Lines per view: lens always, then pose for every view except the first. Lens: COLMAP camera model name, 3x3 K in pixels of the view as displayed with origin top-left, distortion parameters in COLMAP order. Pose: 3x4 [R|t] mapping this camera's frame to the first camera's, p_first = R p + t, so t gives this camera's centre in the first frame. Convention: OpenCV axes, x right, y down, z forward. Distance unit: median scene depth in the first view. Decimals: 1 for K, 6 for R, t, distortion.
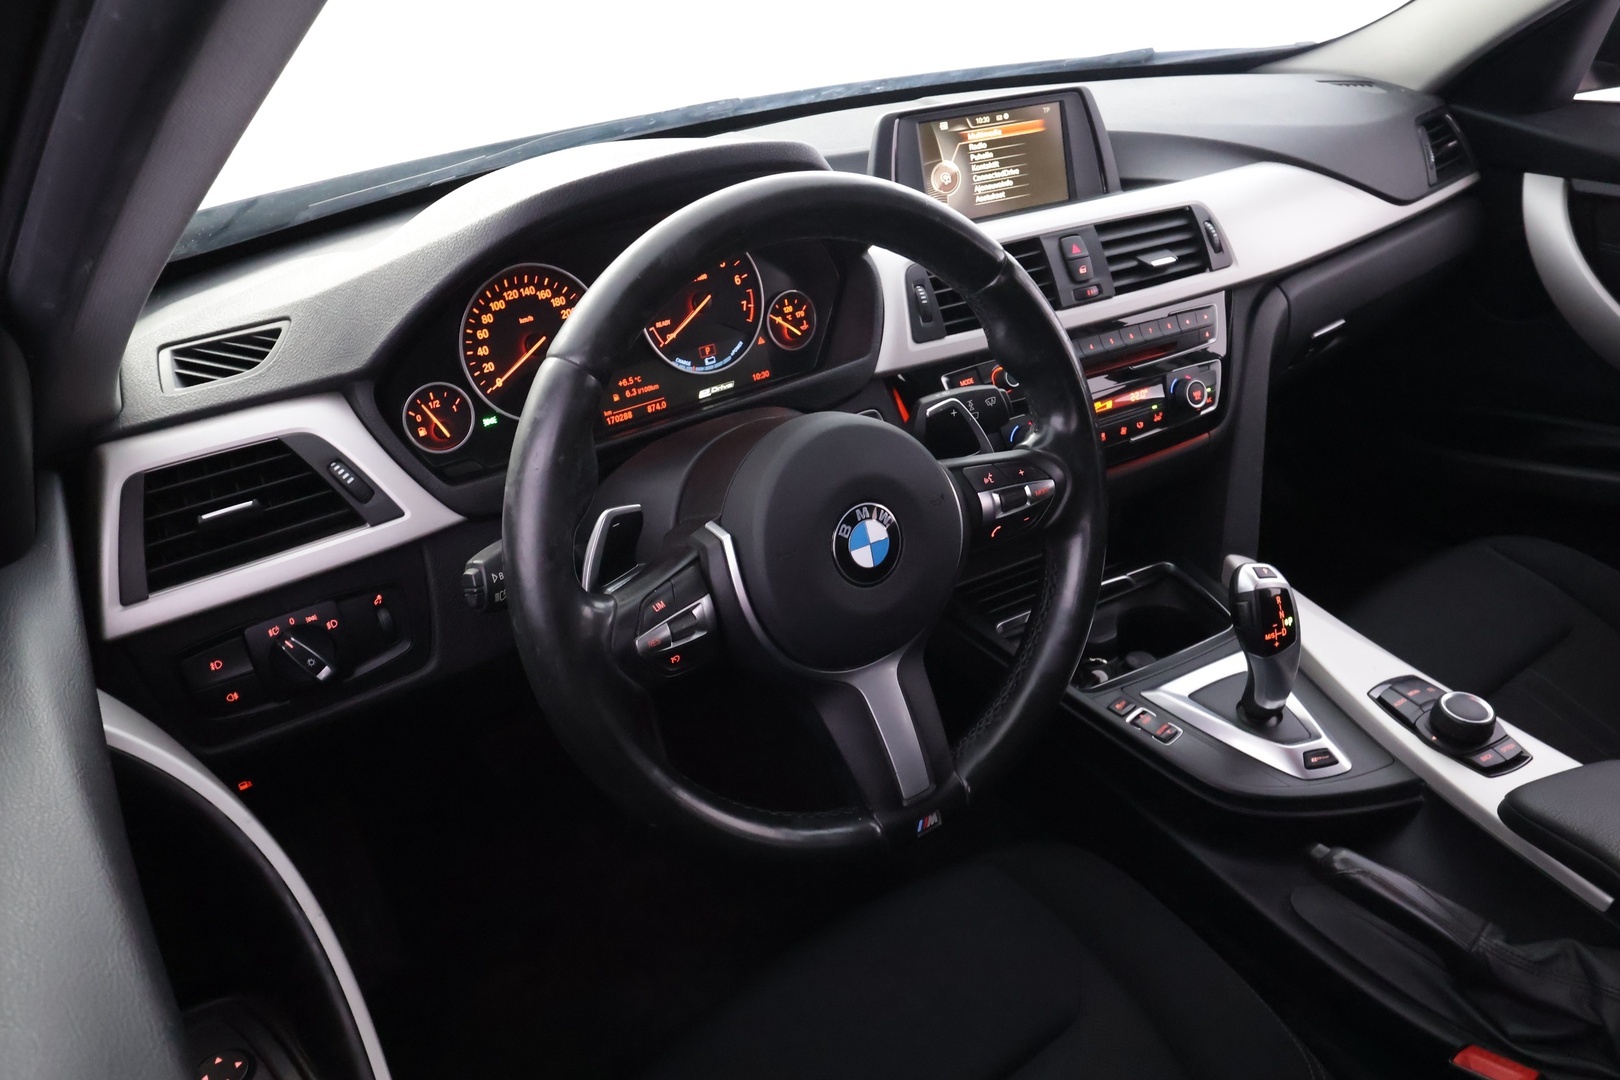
lens RADIAL K [[1137.2, 0, 810.0], [0, 1137.2, 534.9], [0, 0, 1]] dist [0.008545, 0.001832]
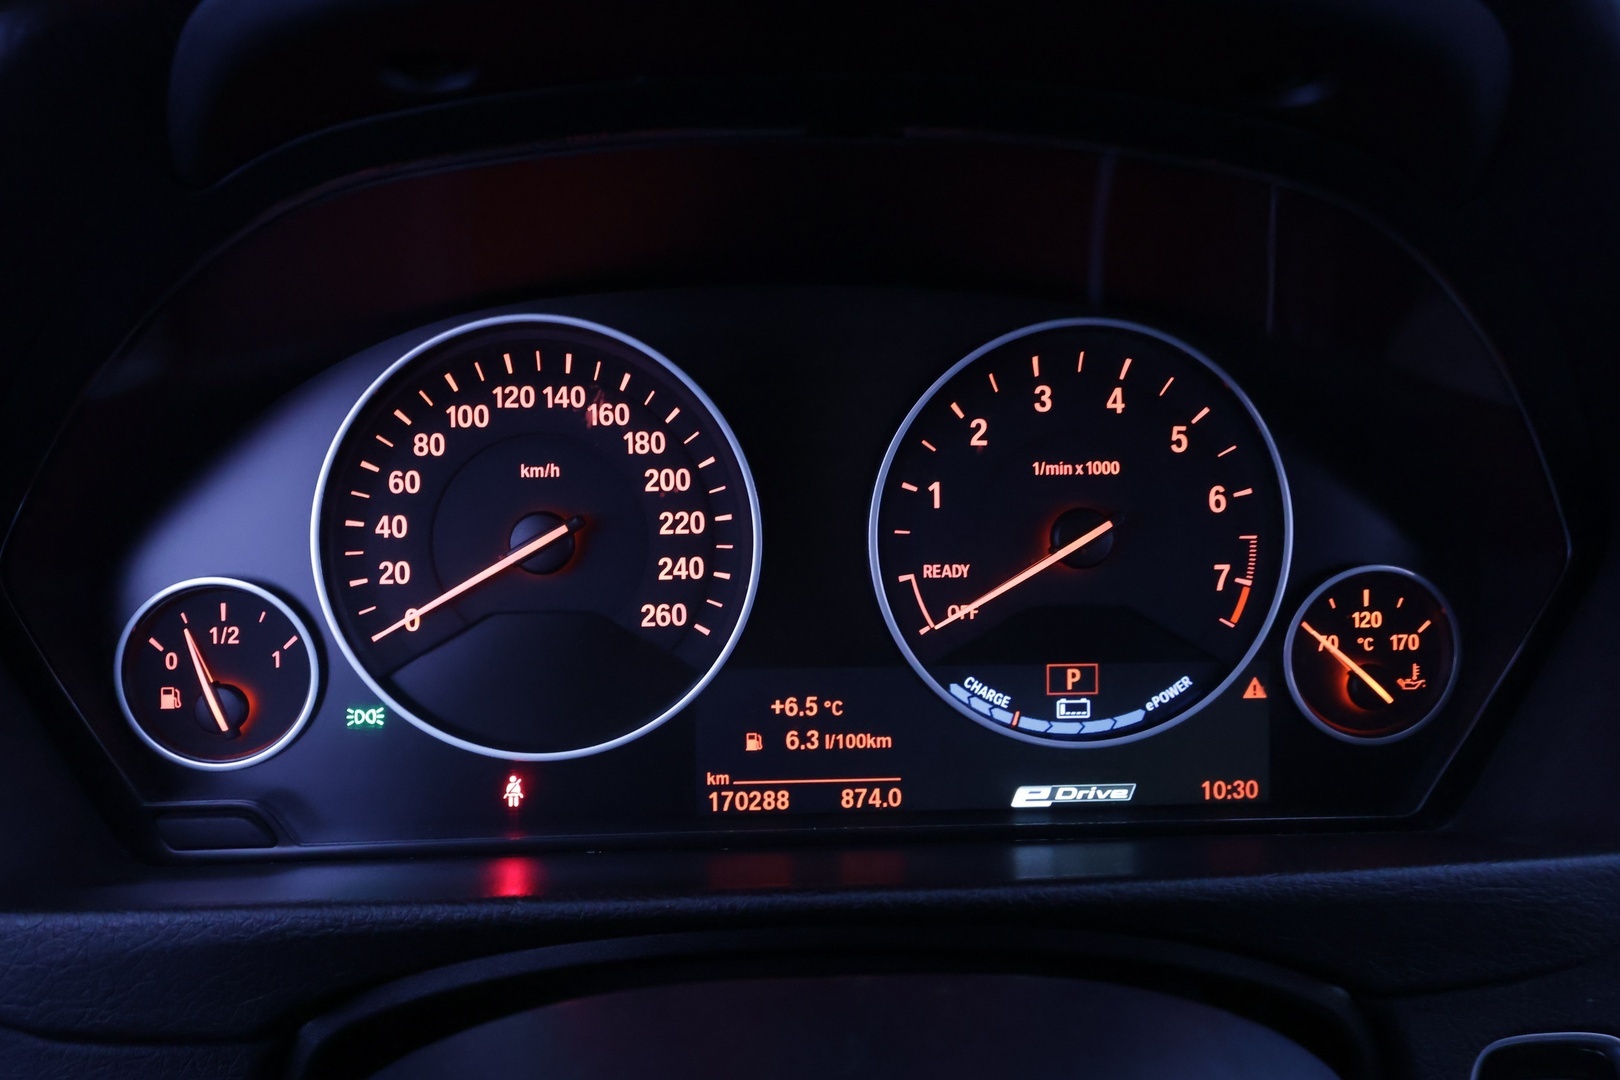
lens RADIAL K [[1137.2, 0, 811.5], [0, 1137.2, 538.3], [0, 0, 1]] dist [0.008545, 0.001832]
pose [[0.842225, 0.205344, -0.498489, 0.004330], [-0.302634, 0.945276, -0.121927, -0.118039], [0.446172, 0.253549, 0.858279, 0.574115]]
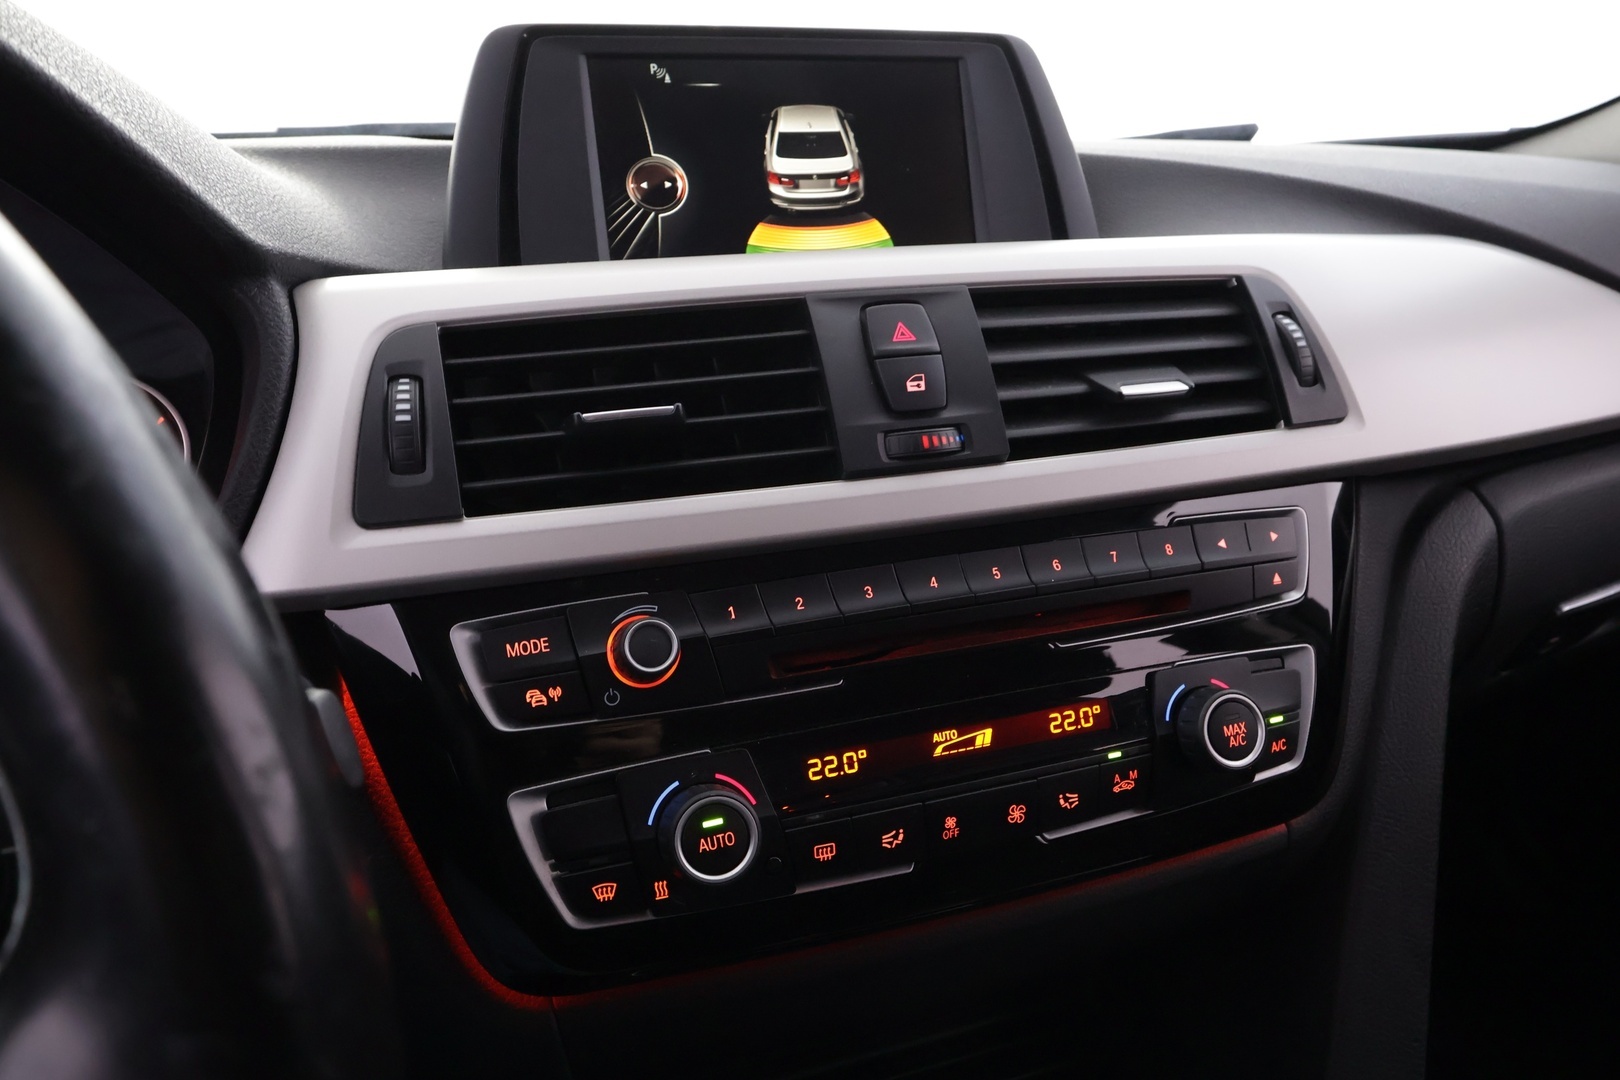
lens RADIAL K [[1137.2, 0, 814.6], [0, 1137.2, 541.5], [0, 0, 1]] dist [0.008545, 0.001832]
pose [[0.984480, 0.071983, -0.160057, 0.257657], [-0.102245, 0.976499, -0.189723, -0.098692], [0.142638, 0.203144, 0.968704, 0.599672]]
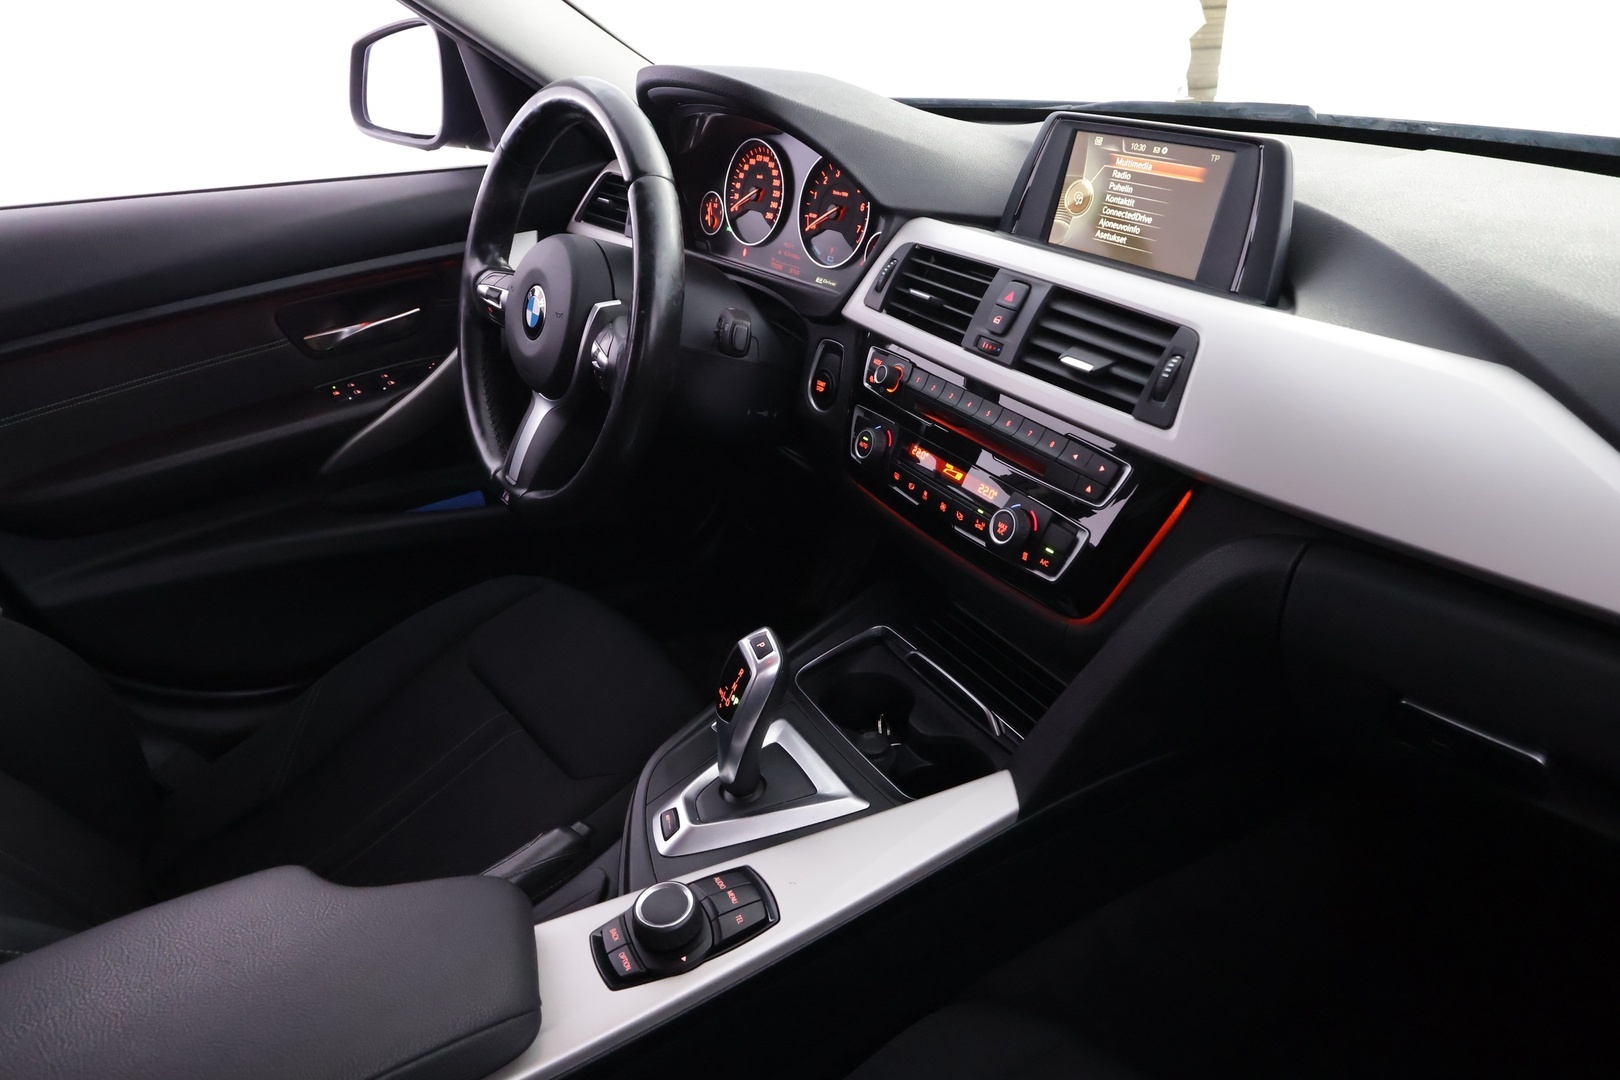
lens RADIAL K [[1103.7, 0, 805.8], [0, 1103.7, 541.7], [0, 0, 1]] dist [0.004500, 0.000113]
pose [[0.004462, 0.499768, -0.866148, 0.992463], [-0.459747, 0.770213, 0.442045, -0.385251], [0.888038, 0.396237, 0.233204, 0.704921]]
